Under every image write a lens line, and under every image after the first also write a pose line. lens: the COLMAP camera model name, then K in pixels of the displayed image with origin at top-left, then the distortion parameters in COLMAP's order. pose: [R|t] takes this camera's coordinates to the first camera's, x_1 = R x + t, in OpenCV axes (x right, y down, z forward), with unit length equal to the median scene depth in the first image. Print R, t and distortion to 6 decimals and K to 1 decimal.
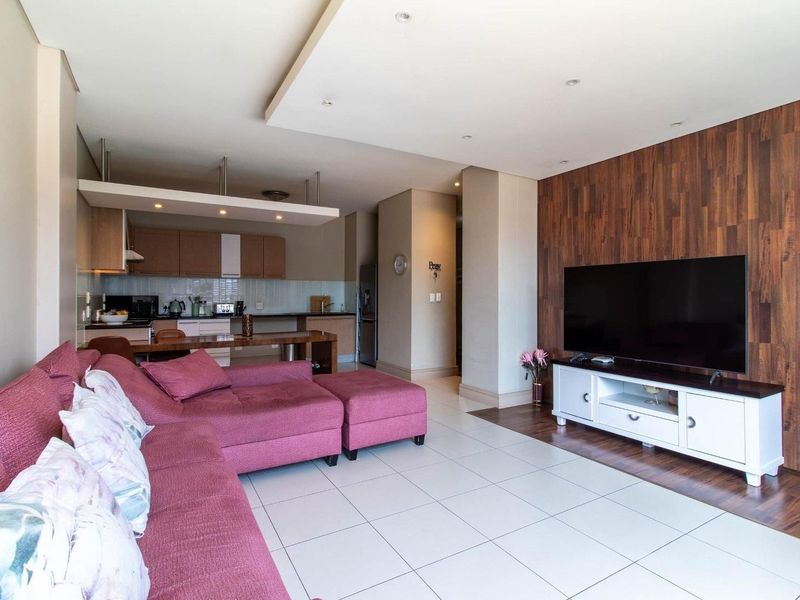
lens RADIAL K [[412.9, 0, 395.5], [0, 412.9, 295.0], [0, 0, 1]] dist [0.012100, 0.001306]
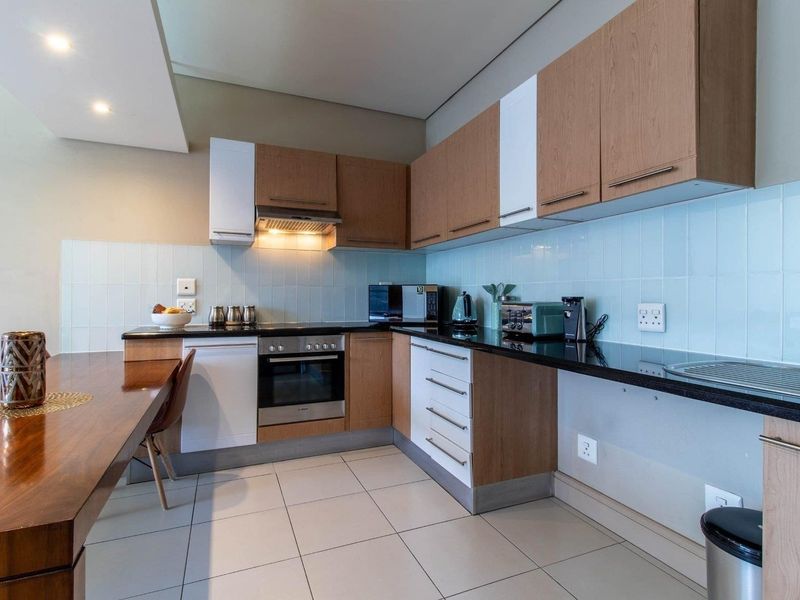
lens RADIAL K [[412.9, 0, 395.5], [0, 412.9, 295.0], [0, 0, 1]] dist [0.012100, 0.001306]
pose [[-0.132245, -0.000563, -0.991217, -0.067305], [0.005475, 0.999984, -0.001298, 0.013958], [0.991202, -0.005598, -0.132240, 0.957671]]
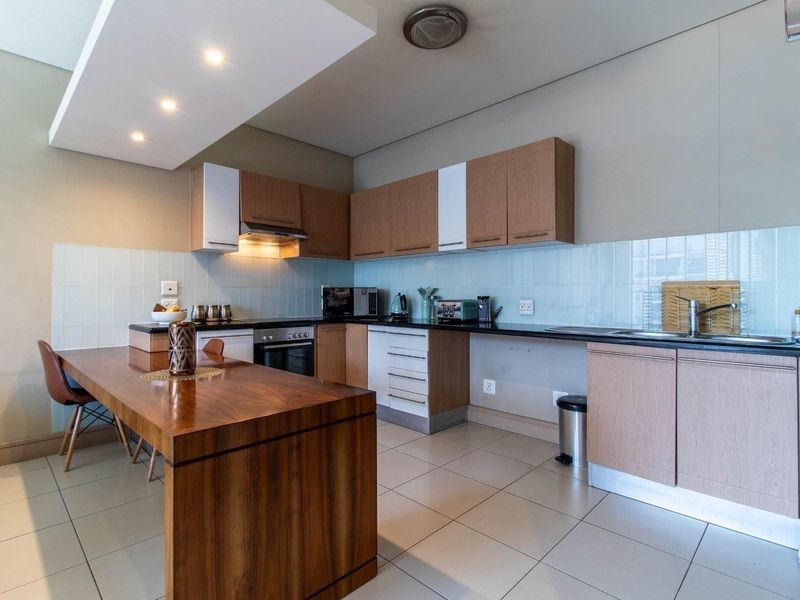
lens RADIAL K [[412.9, 0, 395.5], [0, 412.9, 295.0], [0, 0, 1]] dist [0.012100, 0.001306]
pose [[0.258243, -0.001485, -0.966079, 0.081609], [0.006837, 0.999977, 0.000291, 0.013224], [0.966056, -0.006680, 0.258247, 0.807054]]
